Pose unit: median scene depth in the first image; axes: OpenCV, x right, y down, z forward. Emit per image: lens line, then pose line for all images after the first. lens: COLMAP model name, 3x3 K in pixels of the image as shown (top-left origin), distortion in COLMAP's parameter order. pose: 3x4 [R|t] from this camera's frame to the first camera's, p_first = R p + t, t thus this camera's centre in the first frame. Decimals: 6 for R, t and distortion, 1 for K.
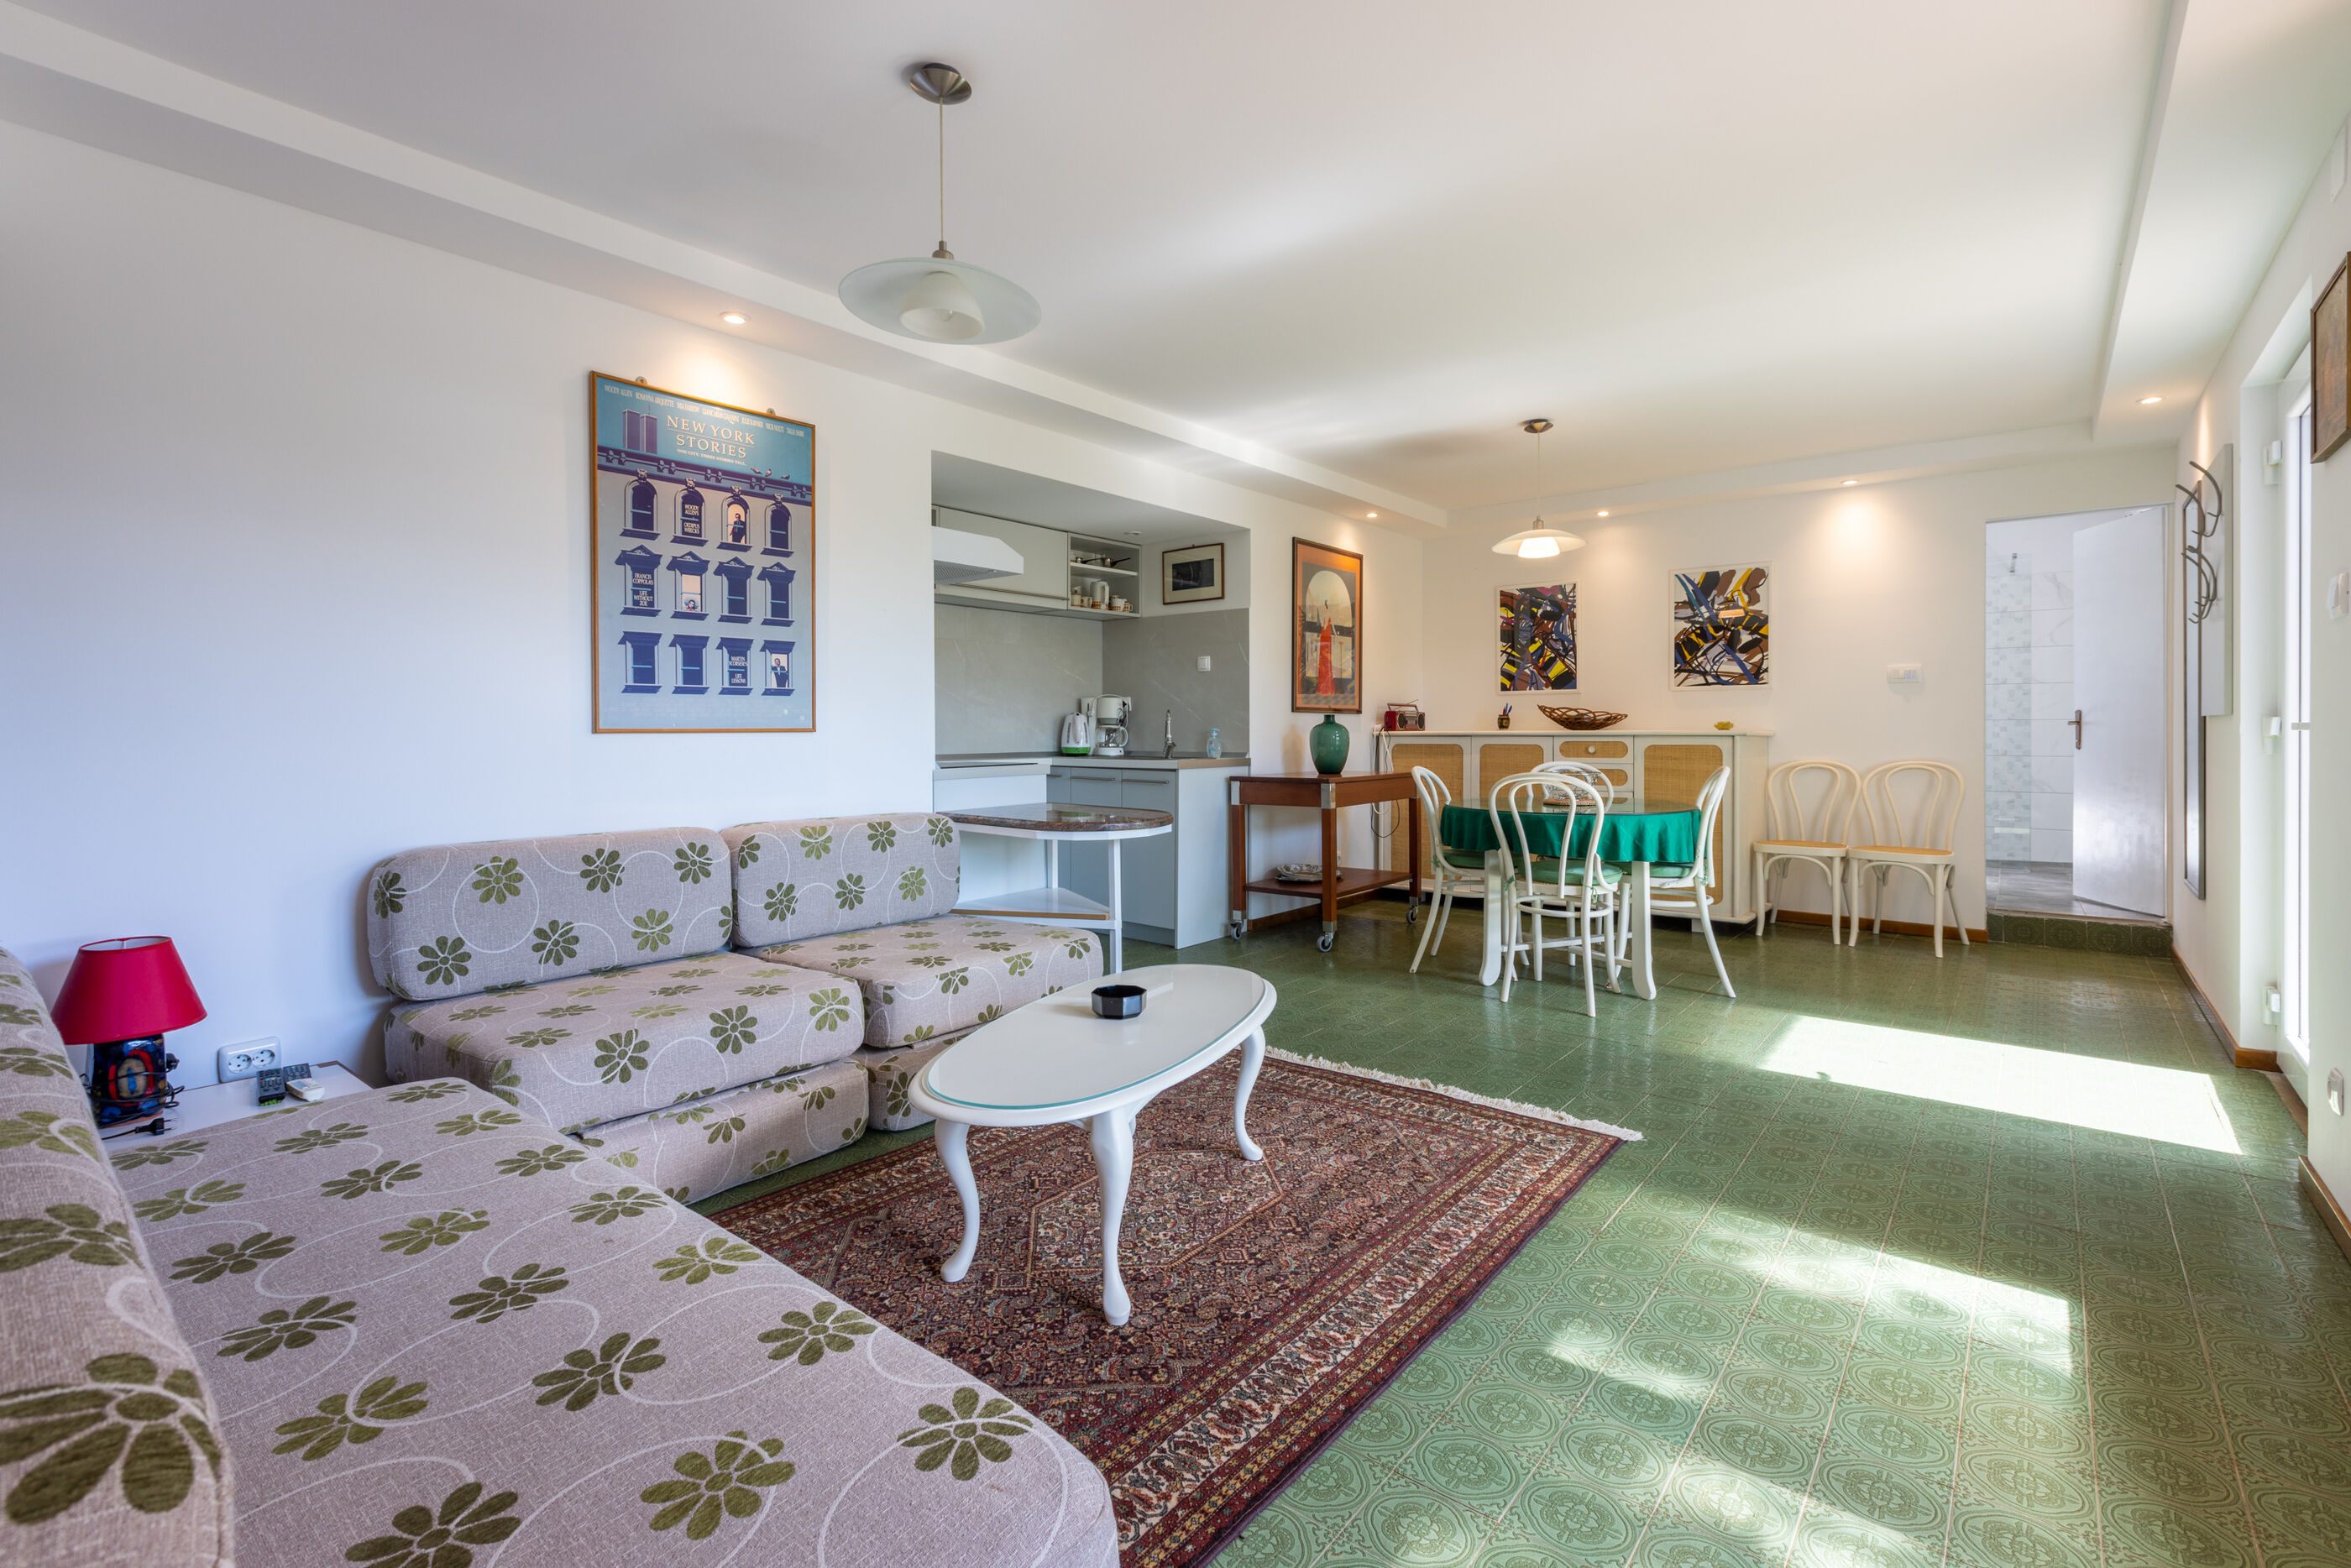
lens RADIAL K [[1051.4, 0, 1168.0], [0, 1051.4, 729.4], [0, 0, 1]] dist [-0.000569, -0.000371]
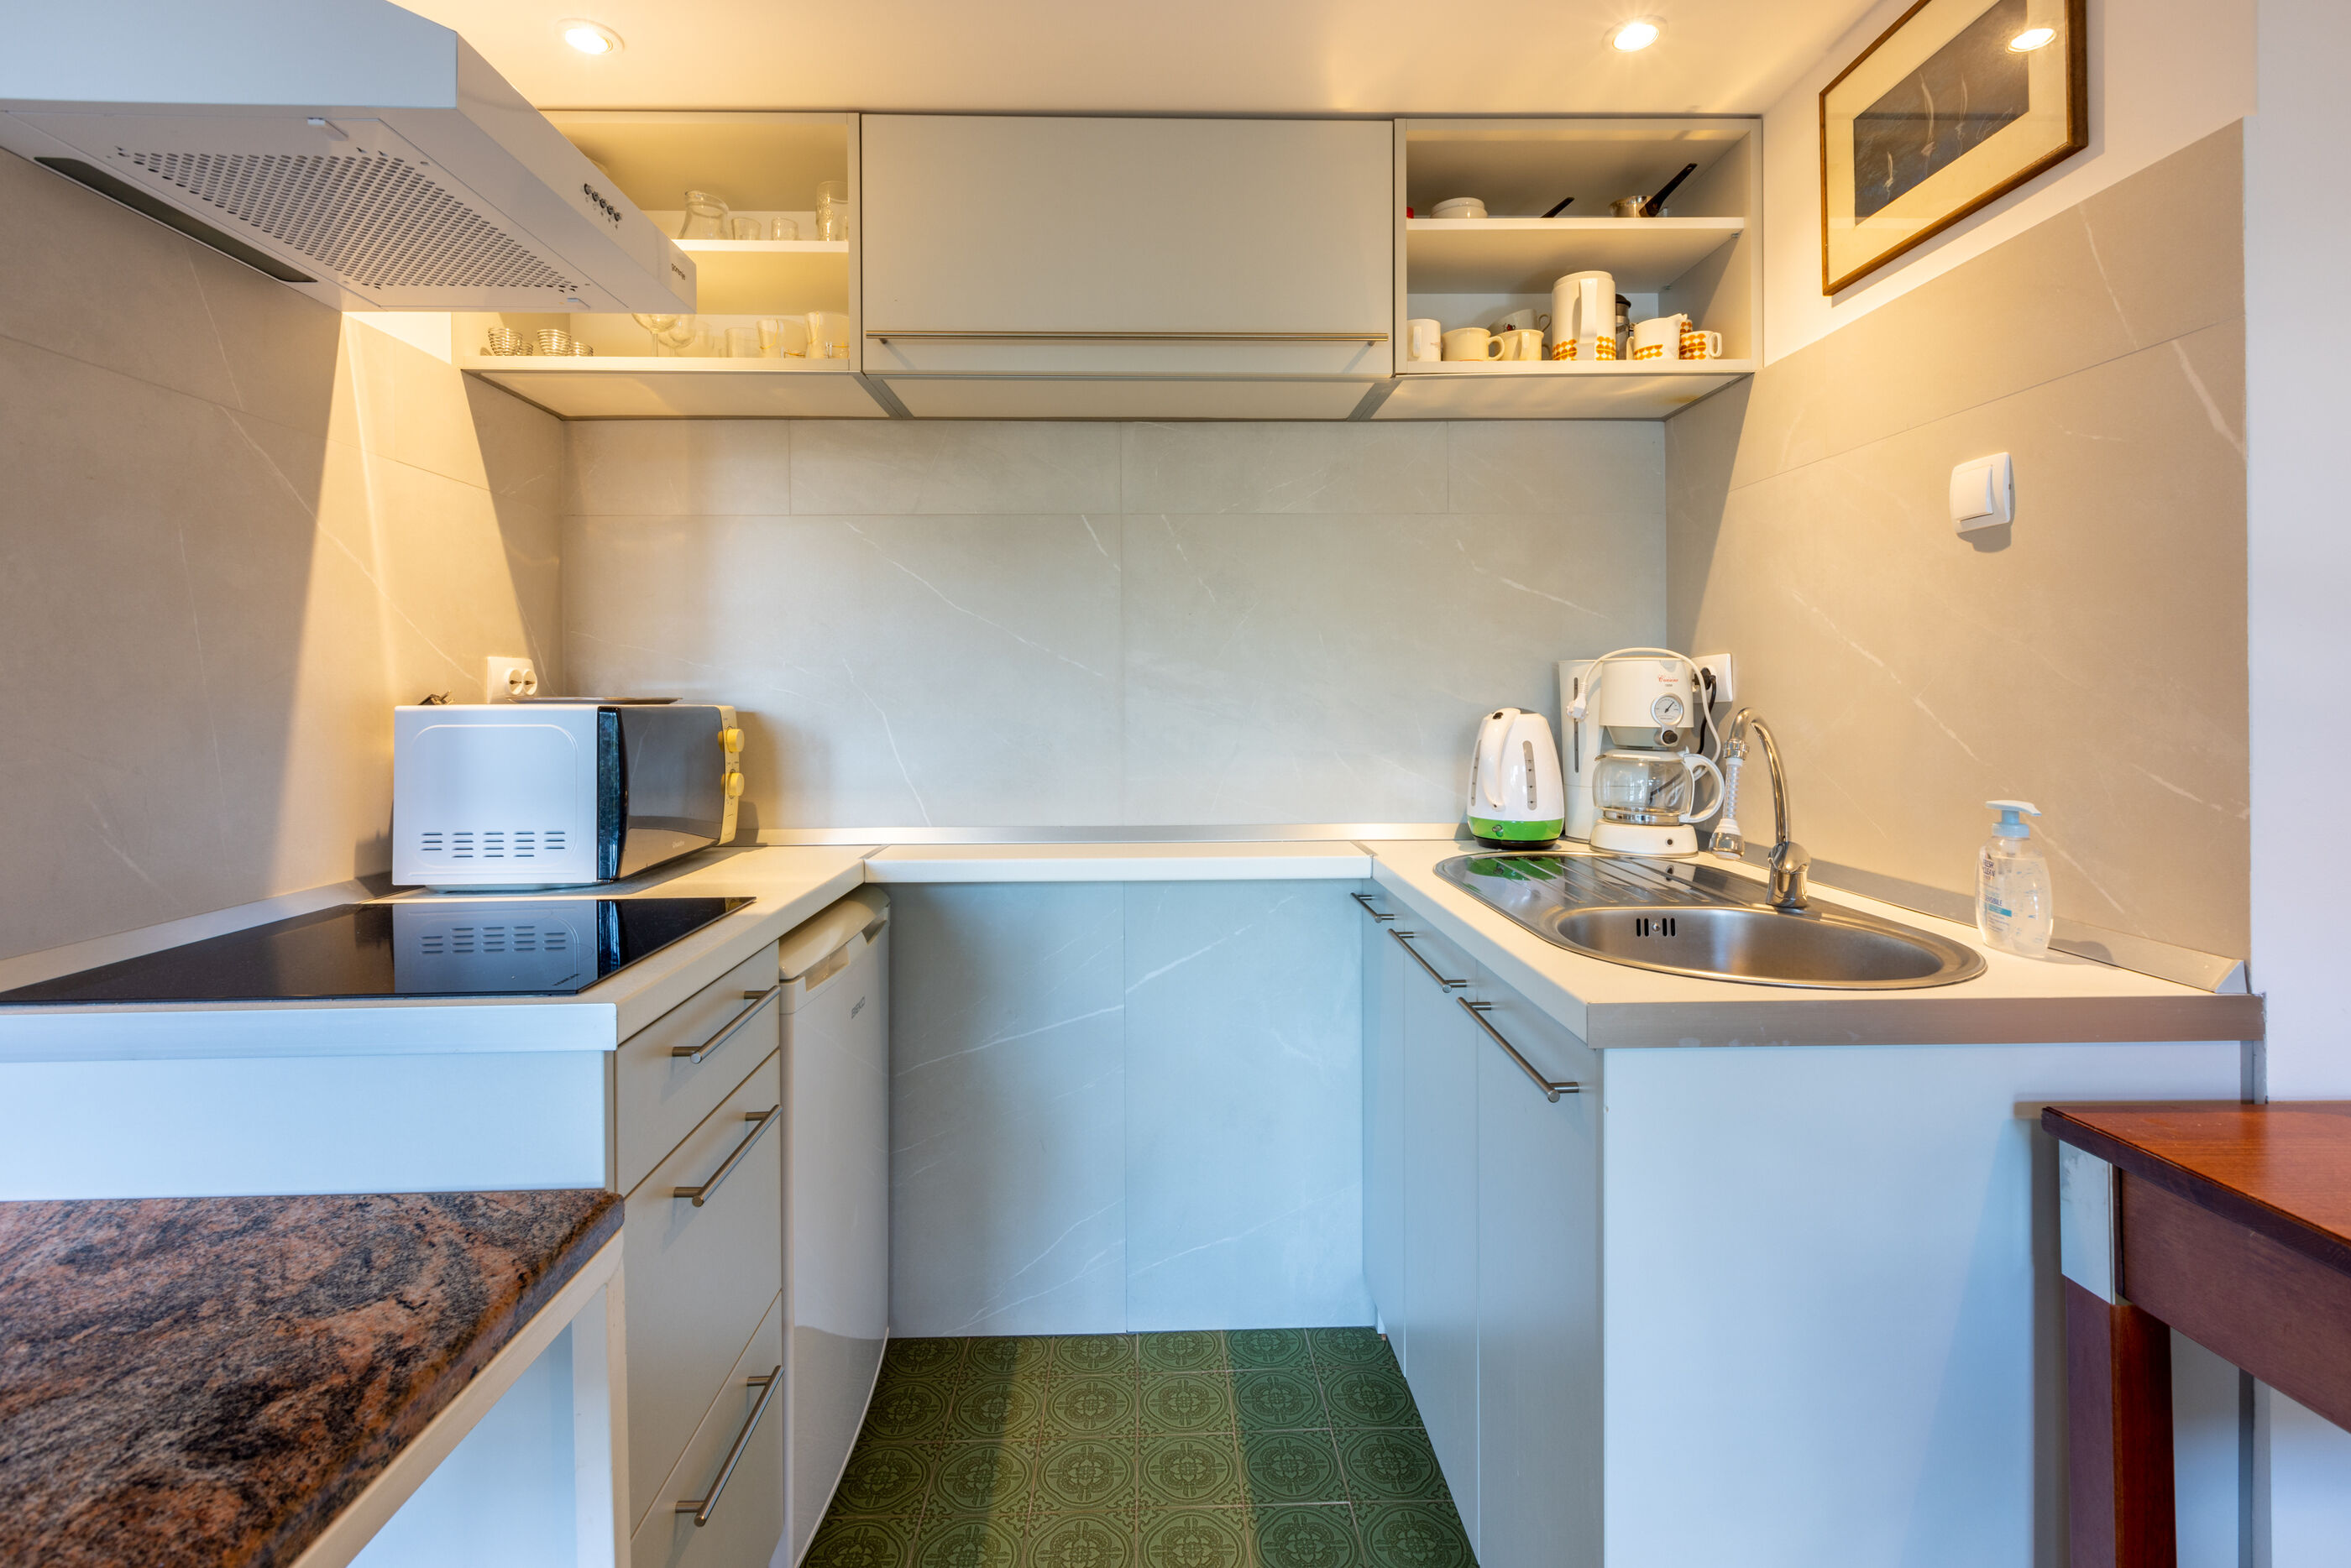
lens RADIAL K [[1066.1, 0, 1178.7], [0, 1066.1, 687.0], [0, 0, 1]] dist [-0.001636, -0.000292]
pose [[0.663051, -0.004774, -0.748559, 0.129001], [0.002772, 0.999988, -0.003922, -0.031726], [0.748569, 0.000525, 0.663056, 1.045272]]
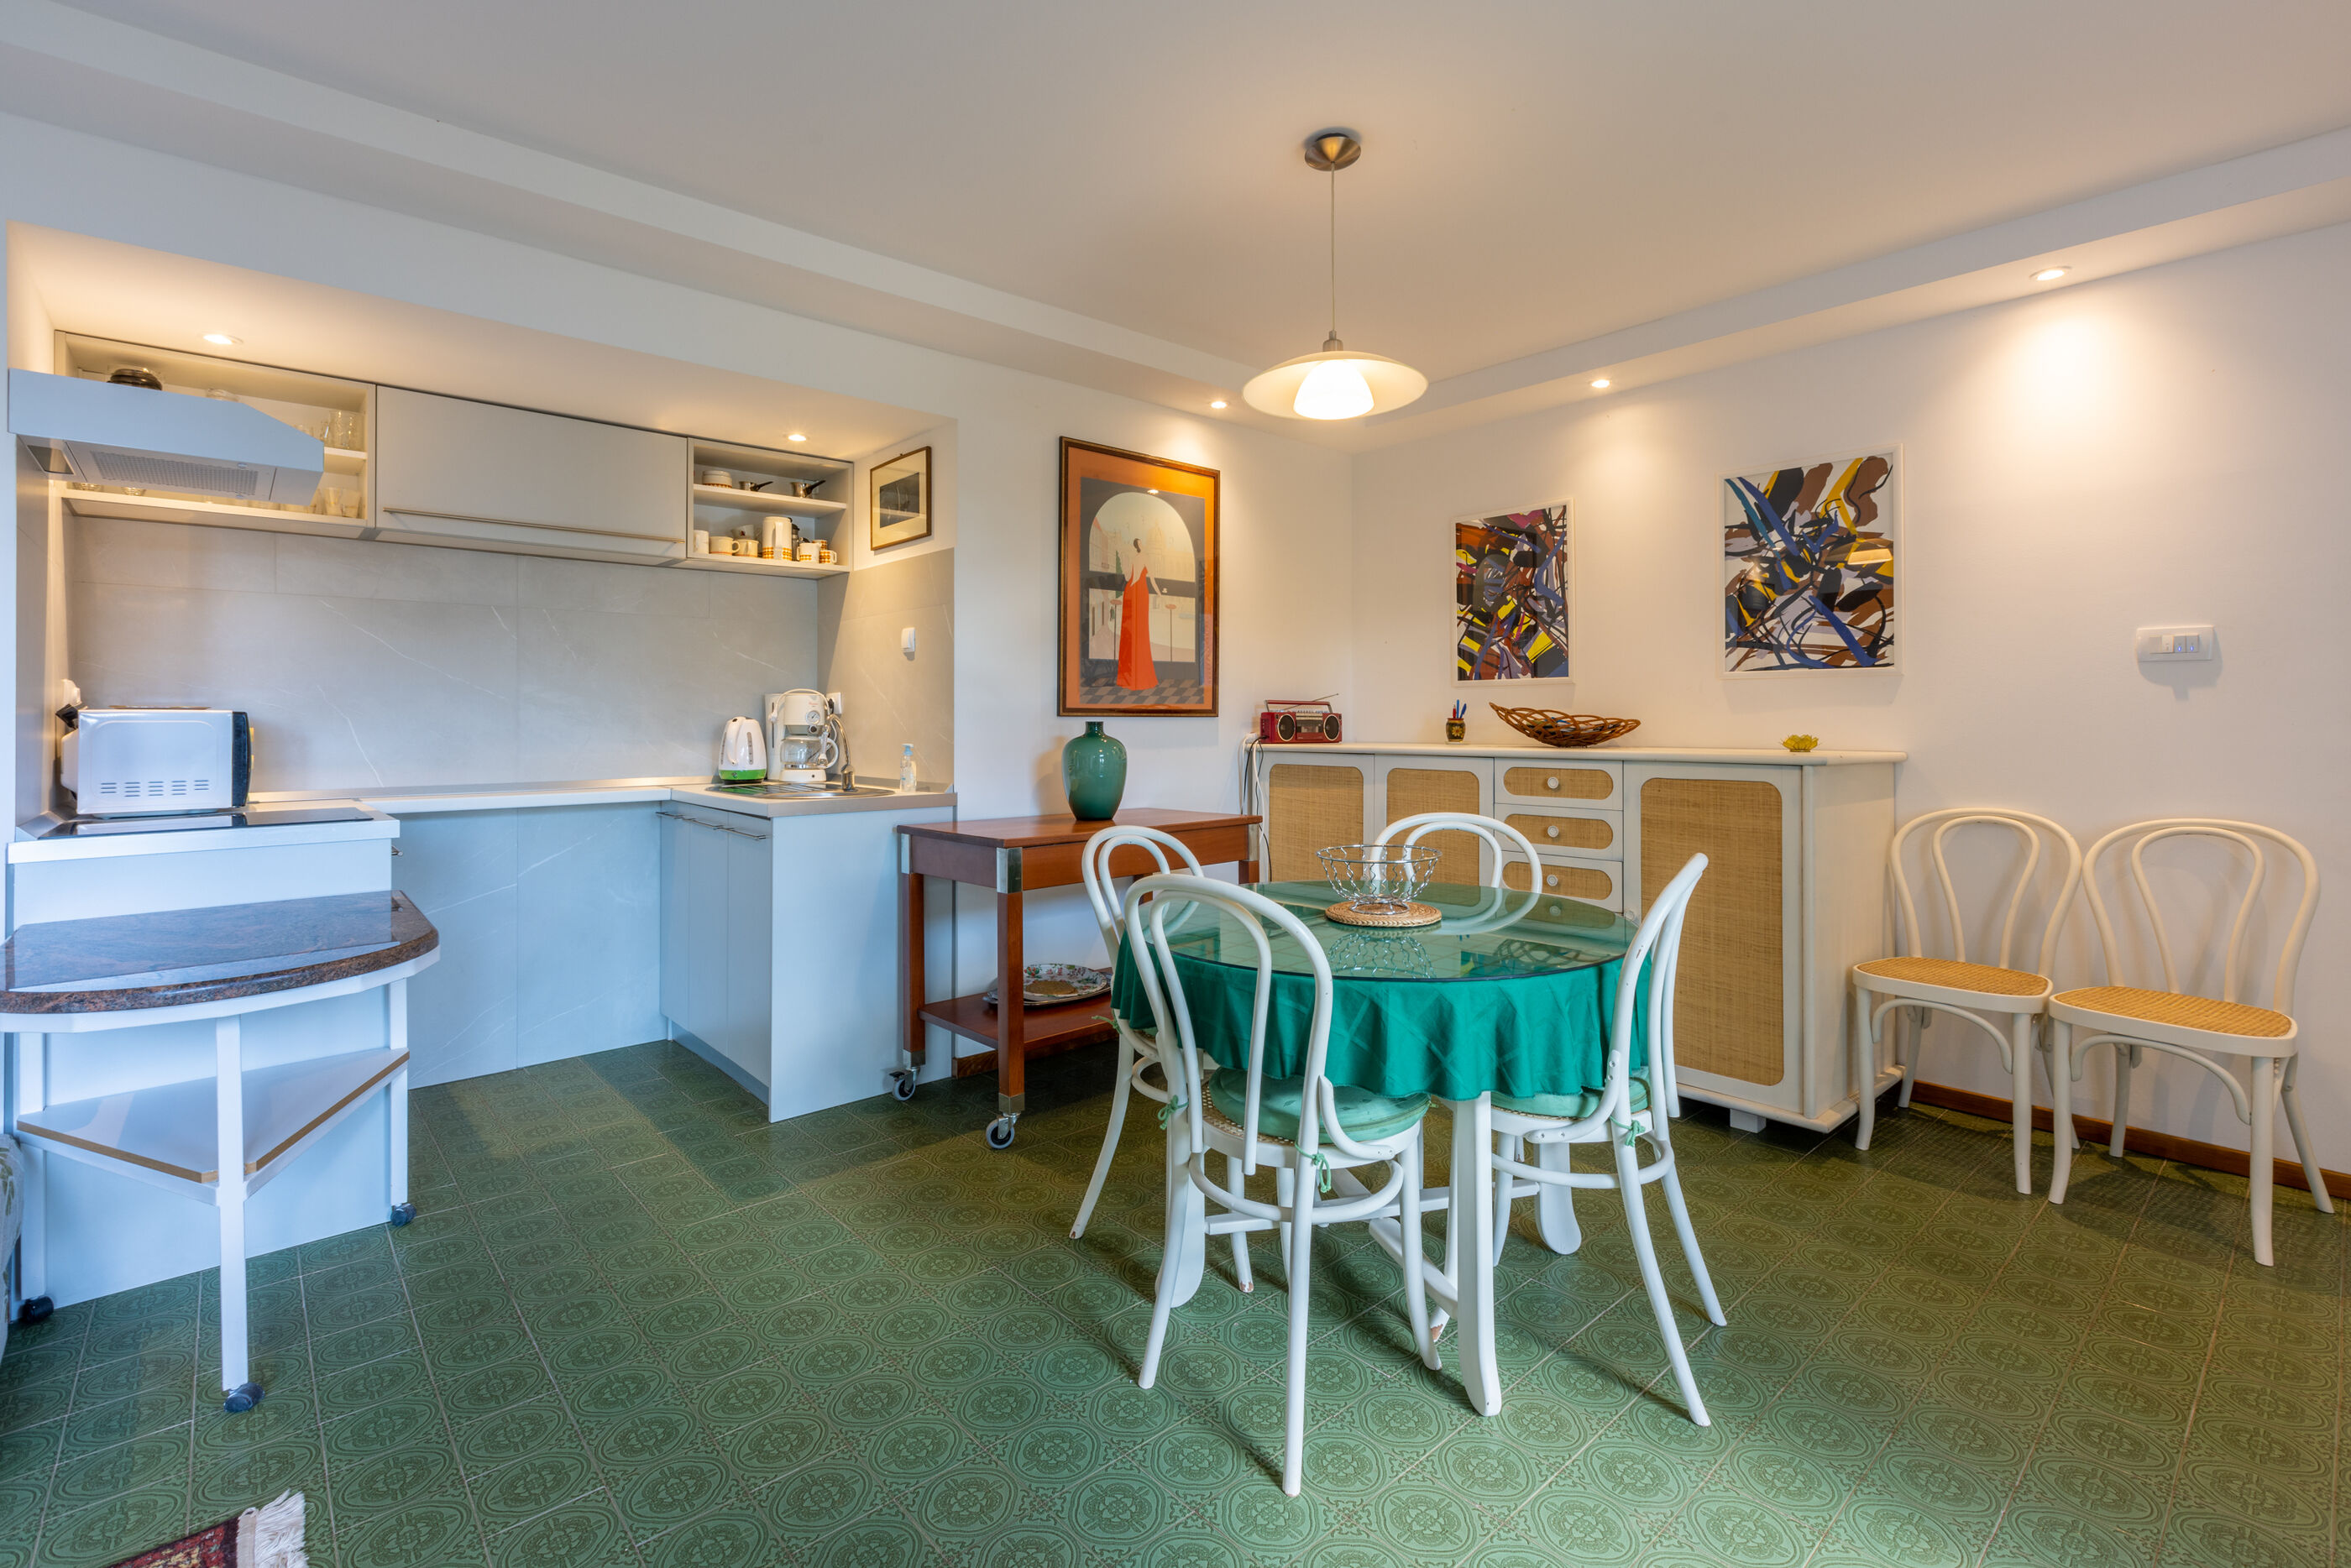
lens RADIAL K [[1059.2, 0, 1154.8], [0, 1059.2, 708.9], [0, 0, 1]] dist [-0.001623, -0.000673]
pose [[0.986622, -0.000568, -0.163025, 0.407017], [-0.000903, 0.999960, -0.008949, -0.022522], [0.163023, 0.008976, 0.986581, 0.569738]]
